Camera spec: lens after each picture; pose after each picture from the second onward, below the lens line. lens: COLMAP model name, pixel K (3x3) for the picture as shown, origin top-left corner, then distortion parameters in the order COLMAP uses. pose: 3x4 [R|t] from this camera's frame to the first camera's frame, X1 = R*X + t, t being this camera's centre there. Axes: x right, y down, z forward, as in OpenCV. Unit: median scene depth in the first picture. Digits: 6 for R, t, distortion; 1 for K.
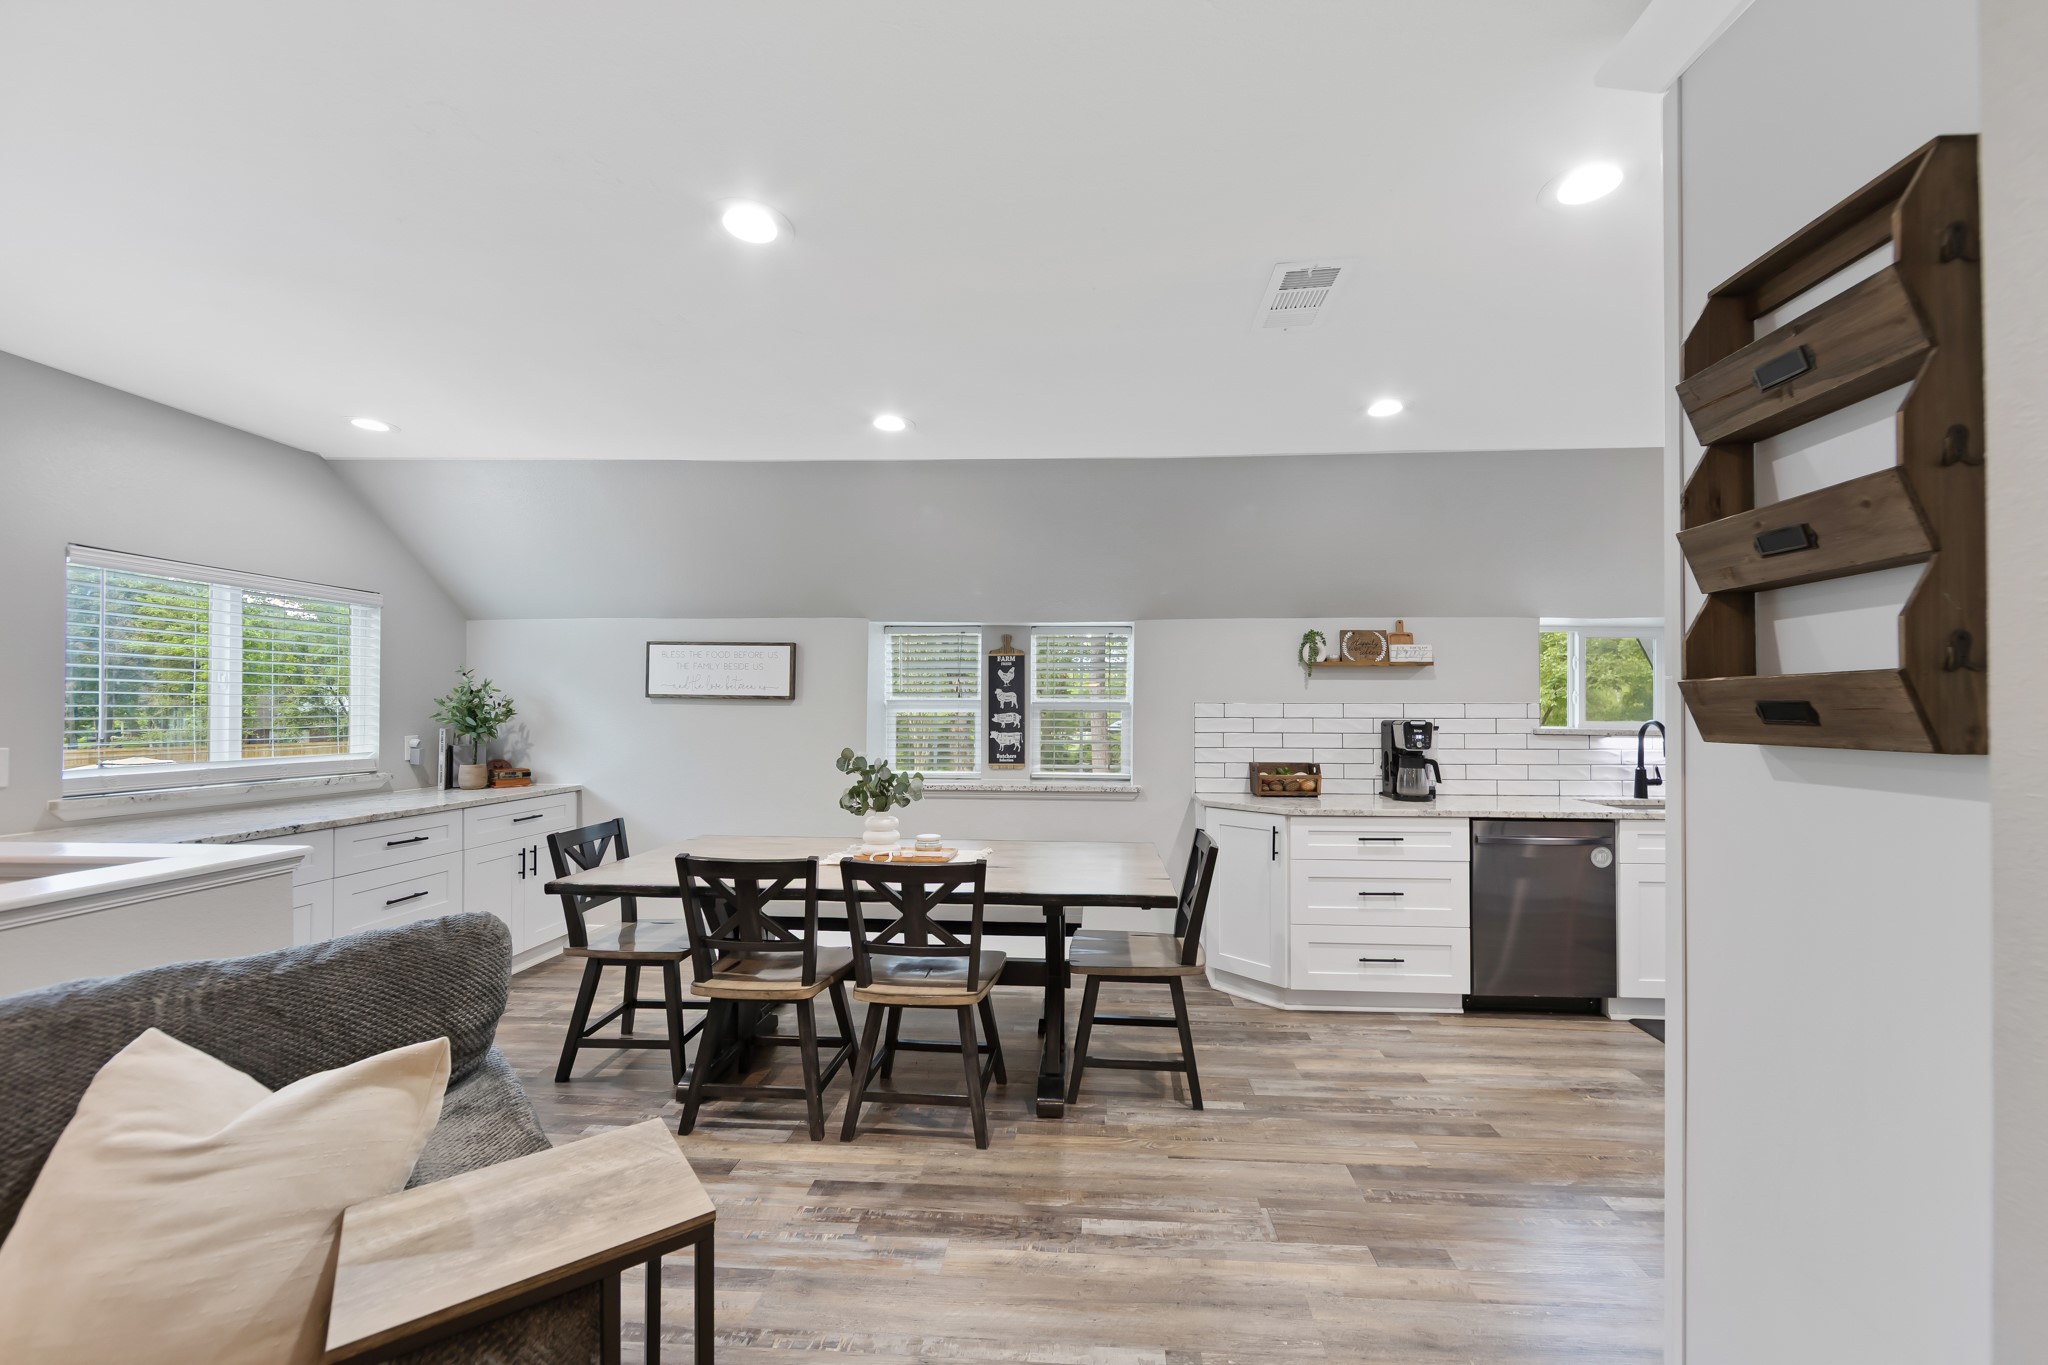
lens RADIAL K [[805.4, 0, 1042.9], [0, 805.4, 702.2], [0, 0, 1]] dist [-0.002437, 0.000820]
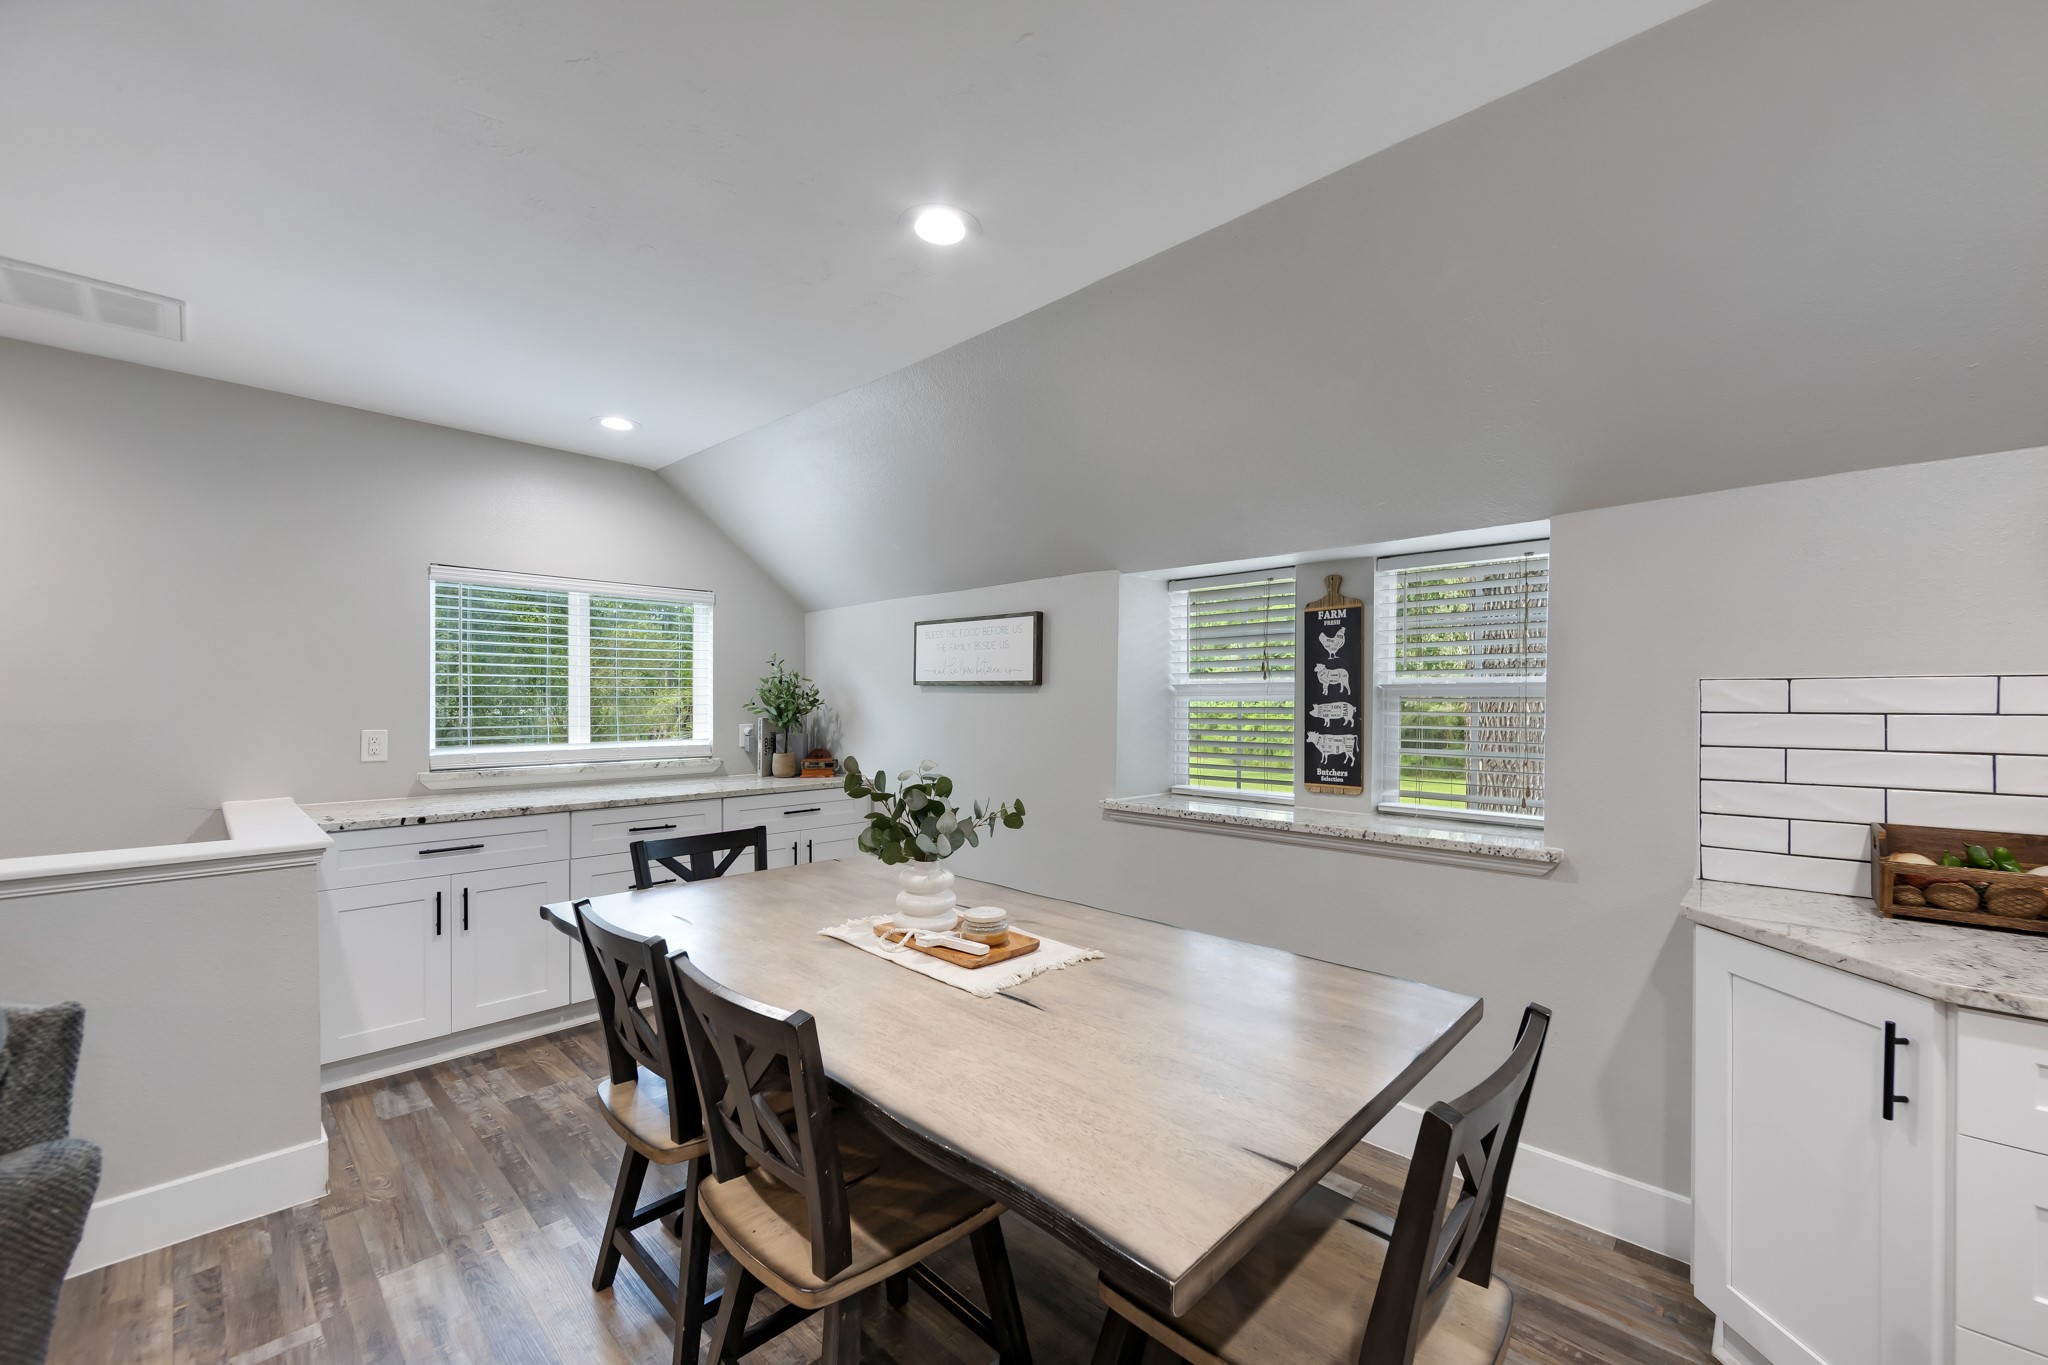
lens RADIAL K [[805.4, 0, 1039.2], [0, 805.4, 707.5], [0, 0, 1]] dist [-0.002437, 0.000820]
pose [[0.771521, 0.003699, -0.636193, 0.190019], [0.008783, 0.999826, 0.016465, 0.005543], [0.636143, -0.018291, 0.771355, 0.419977]]
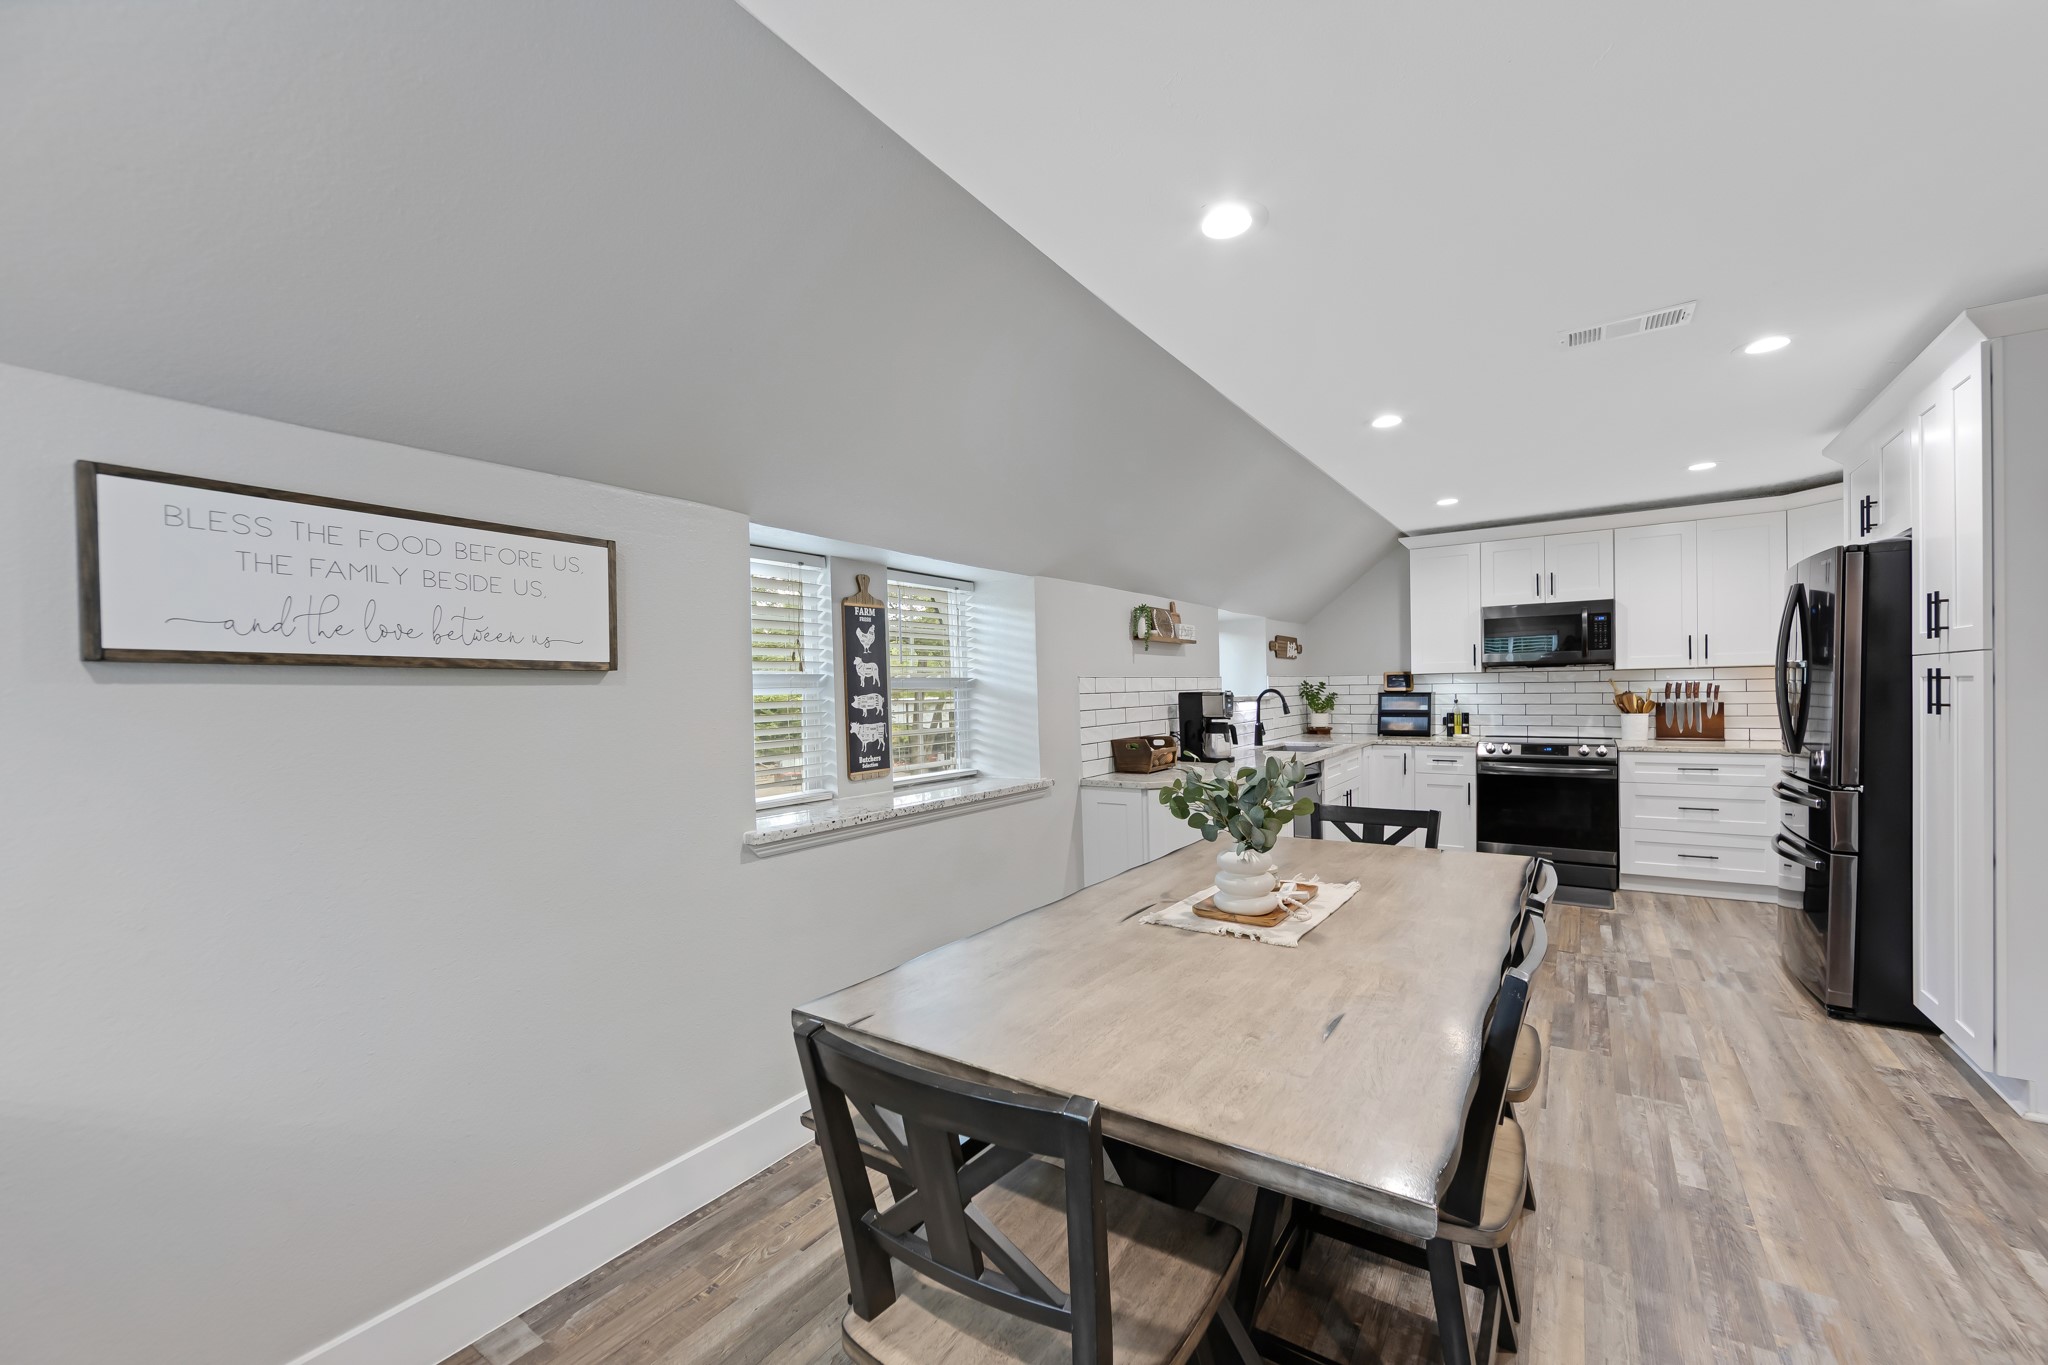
lens RADIAL K [[805.4, 0, 1040.9], [0, 805.4, 708.2], [0, 0, 1]] dist [-0.002437, 0.000820]
pose [[0.501214, -0.033776, 0.864664, -0.598660], [0.012603, 0.999417, 0.031734, 0.006368], [-0.865231, -0.005008, 0.501348, 0.598183]]
